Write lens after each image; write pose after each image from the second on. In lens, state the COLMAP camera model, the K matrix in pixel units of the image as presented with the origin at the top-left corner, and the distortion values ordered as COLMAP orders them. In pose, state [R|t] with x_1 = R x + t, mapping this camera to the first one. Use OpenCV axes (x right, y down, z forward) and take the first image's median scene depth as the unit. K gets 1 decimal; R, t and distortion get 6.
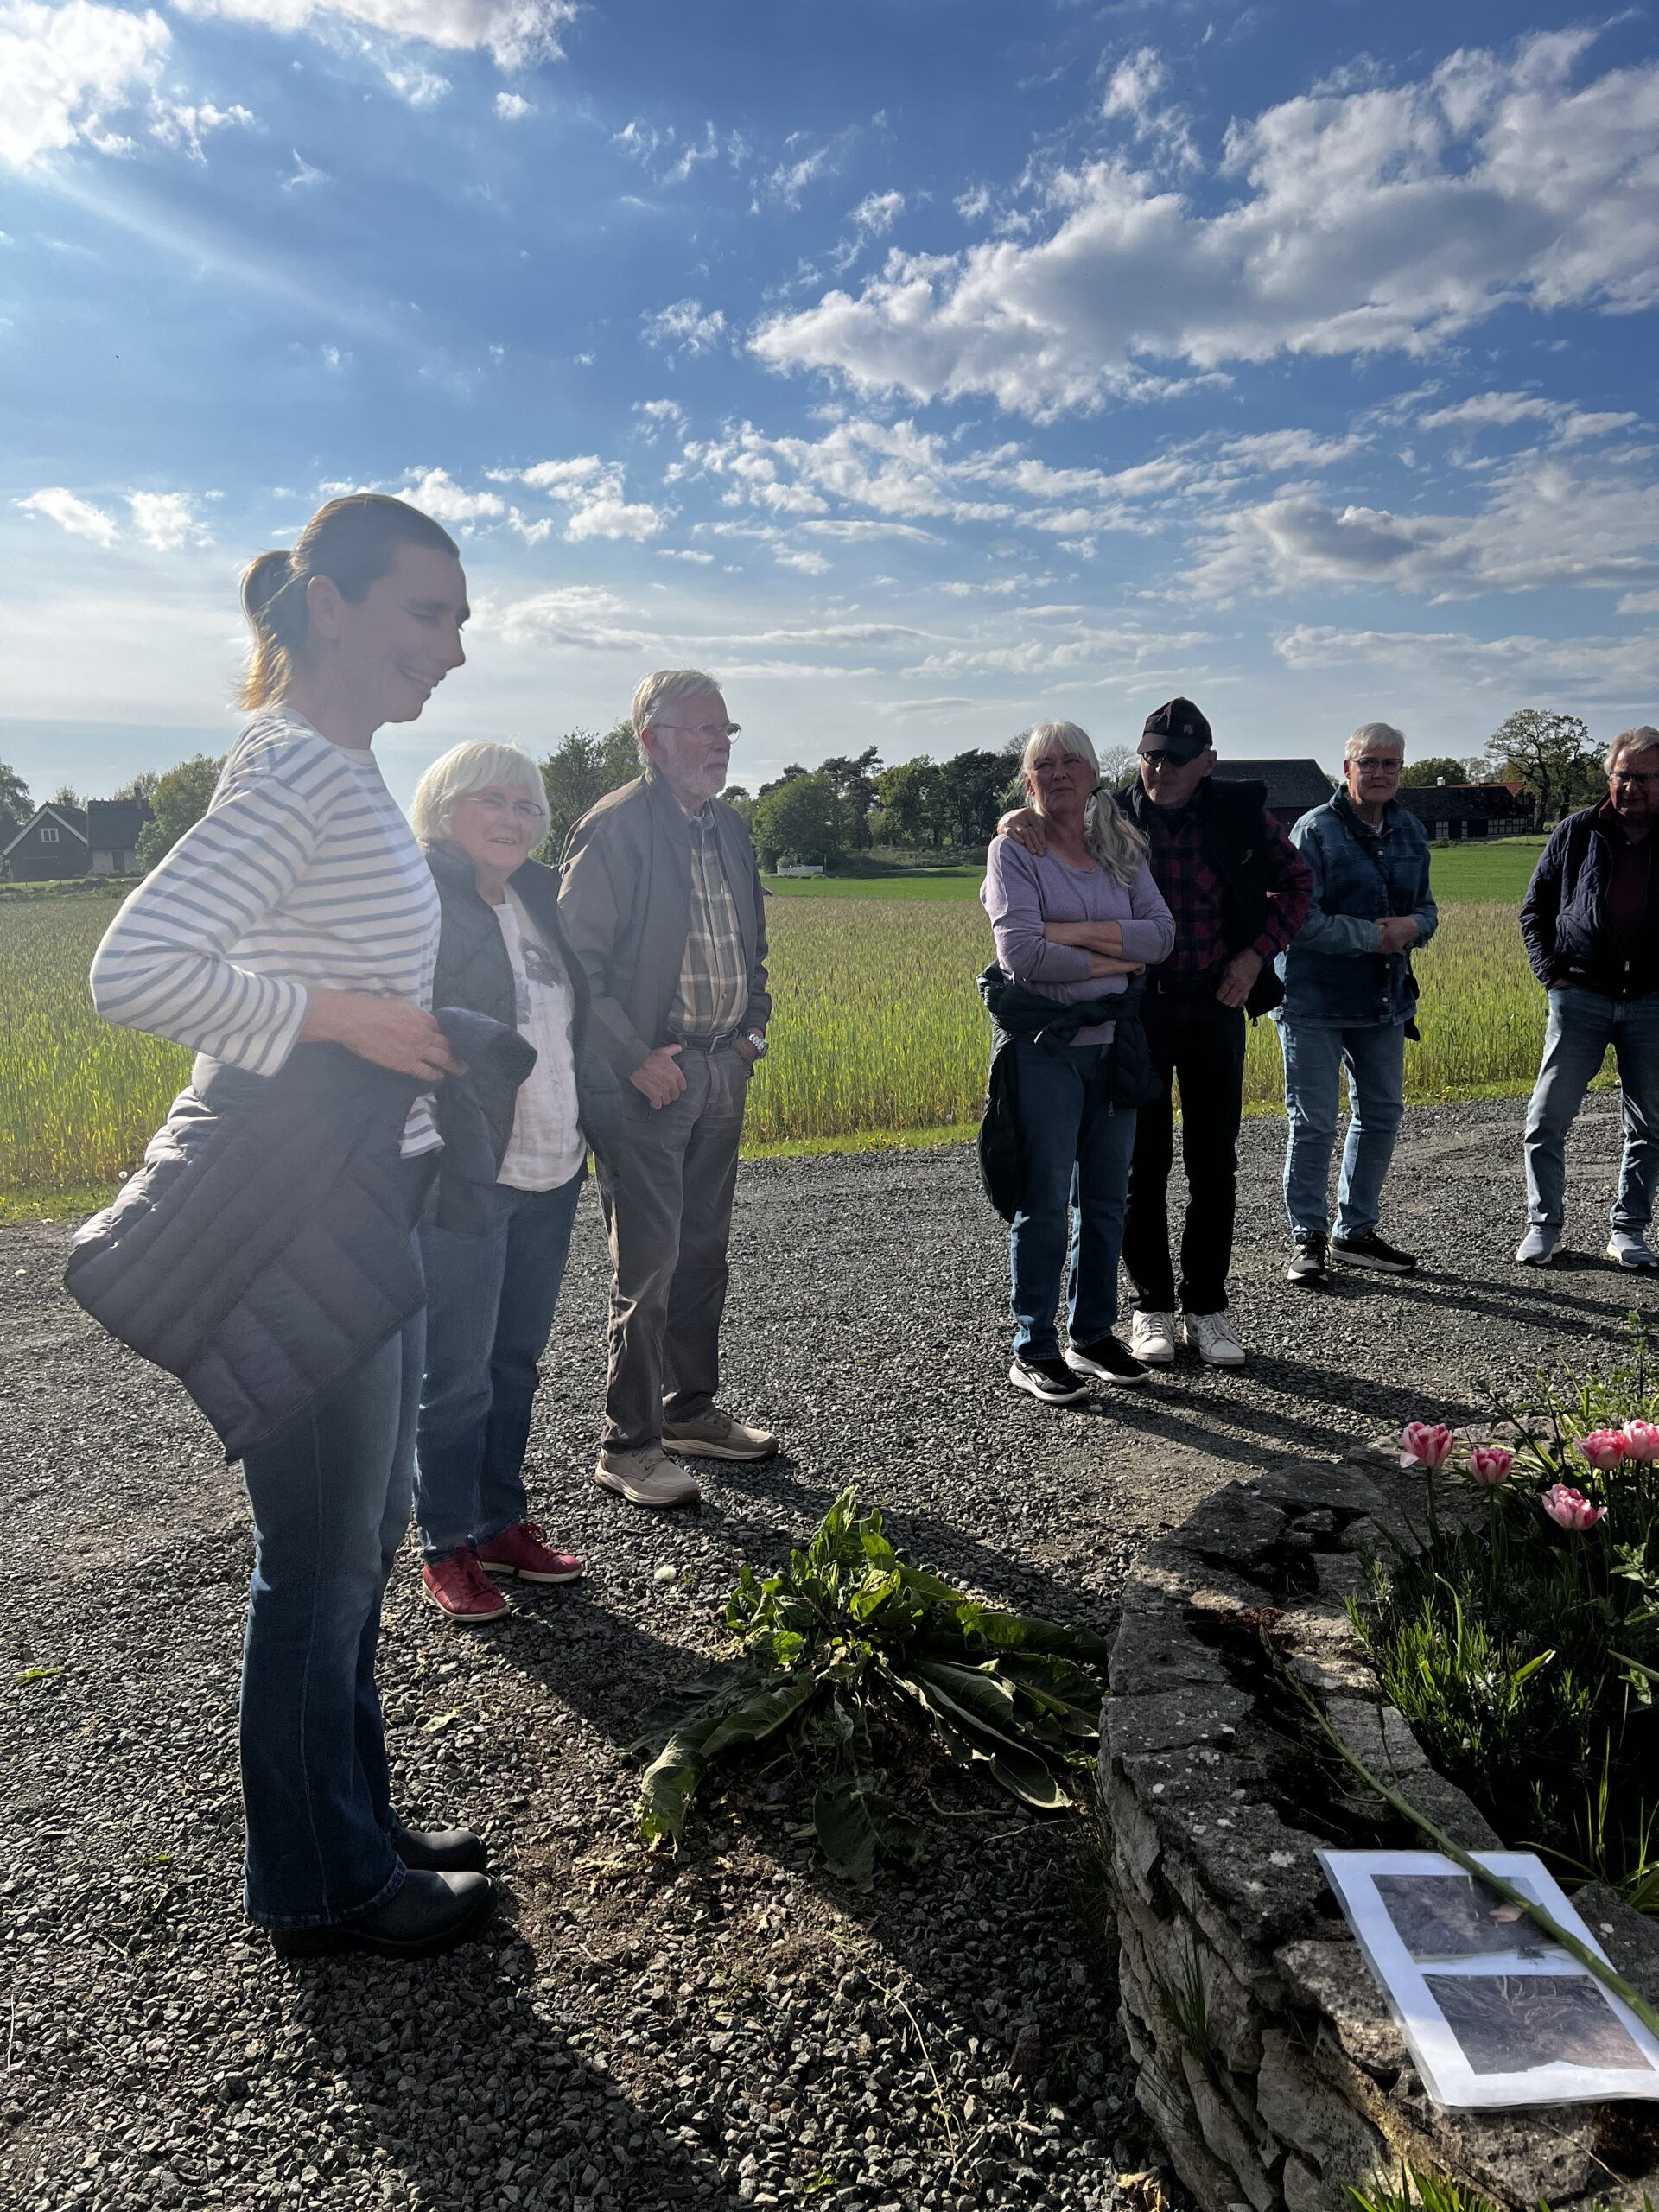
lens RADIAL K [[1669.3, 0, 1017.1], [0, 1669.3, 1148.7], [0, 0, 1]] dist [0.032915, 0.000320]
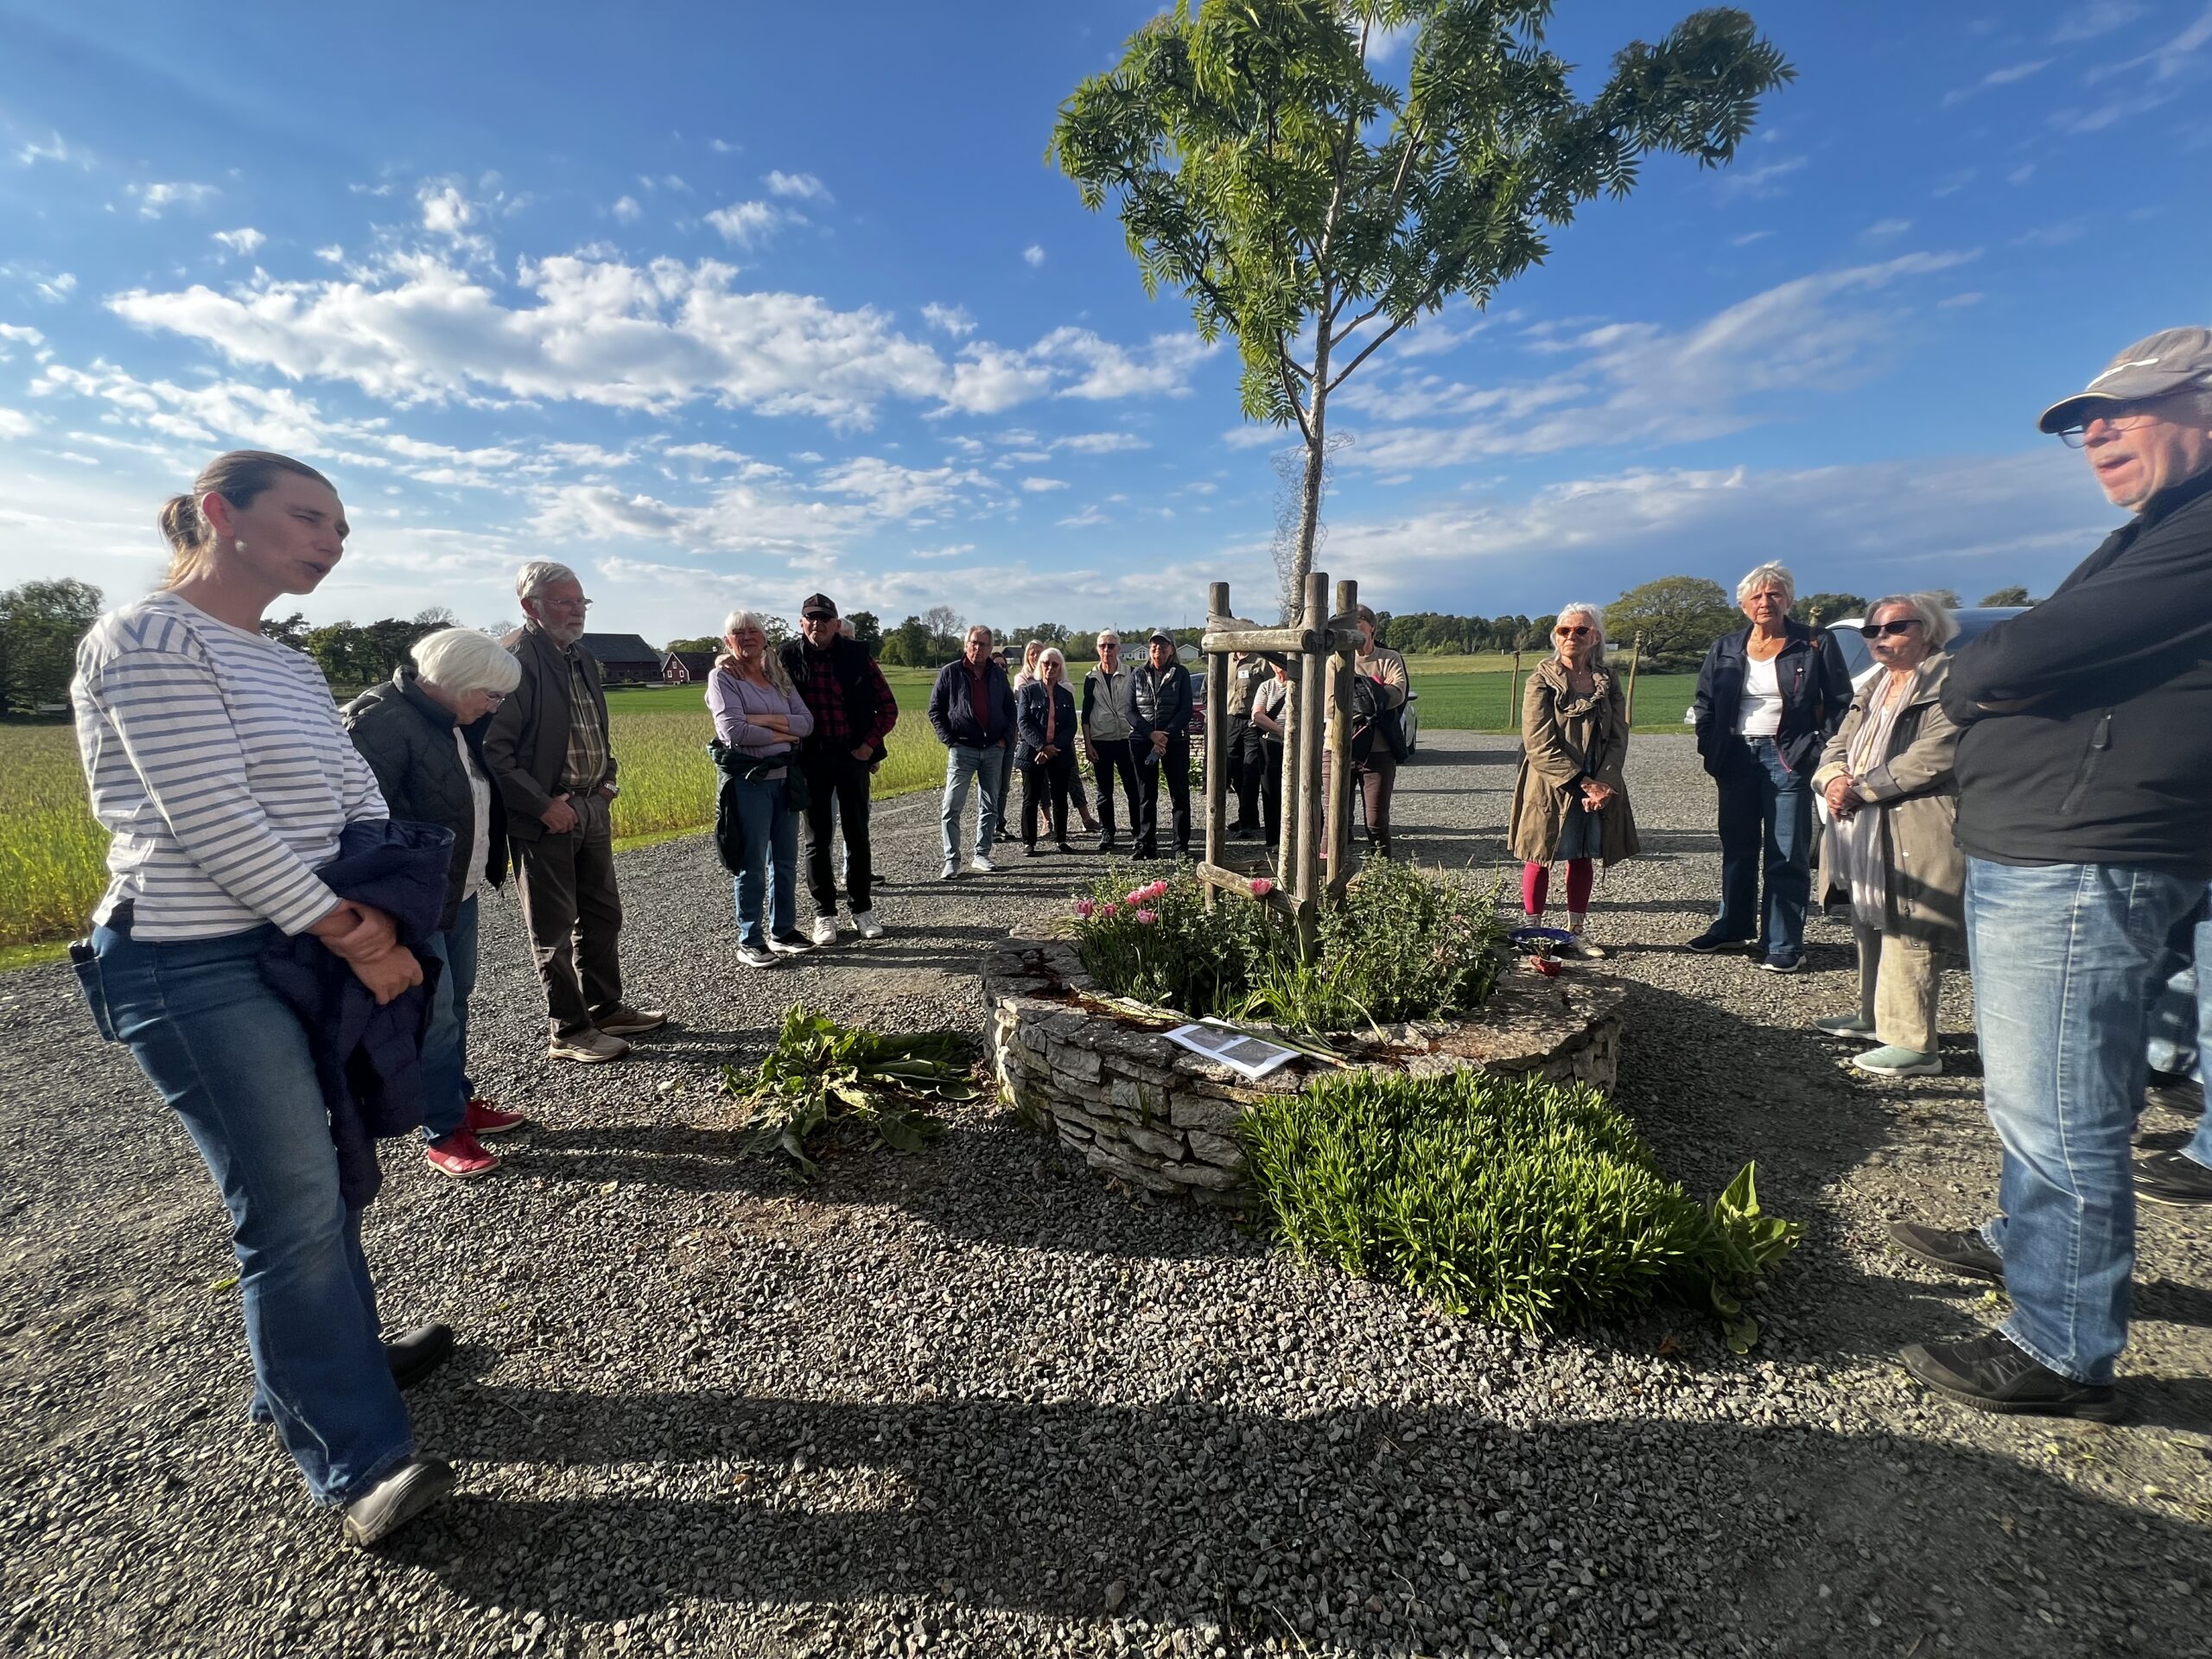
lens RADIAL K [[879.4, 0, 1089.8], [0, 879.4, 833.0], [0, 0, 1]] dist [0.002533, -0.000167]
pose [[0.755994, -0.107693, 0.645658, -0.075387], [0.115777, 0.992821, 0.030036, 0.003045], [-0.644258, 0.052046, 0.763035, -0.004148]]
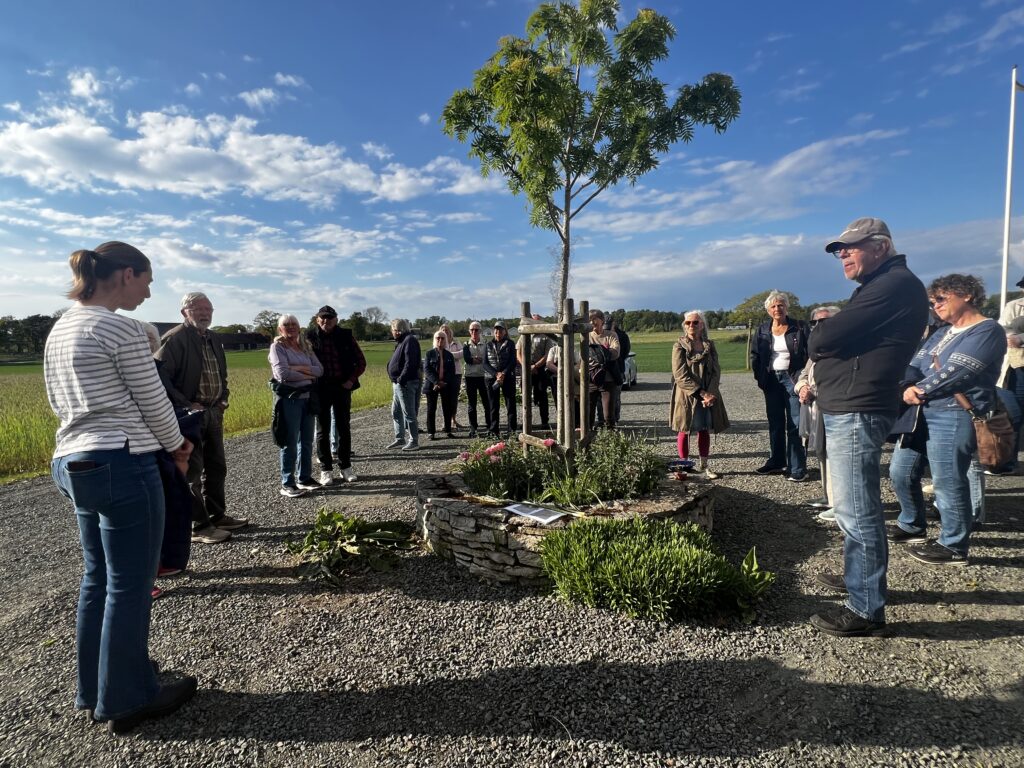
lens RADIAL K [[522.0, 0, 512.0], [0, 522.0, 384.0], [0, 0, 1]] dist [0.003987, 0.000357]
pose [[0.684811, -0.052958, 0.726794, -0.106928], [0.138229, 0.988689, -0.058203, 0.009094], [-0.715490, 0.140322, 0.684385, -0.035042]]
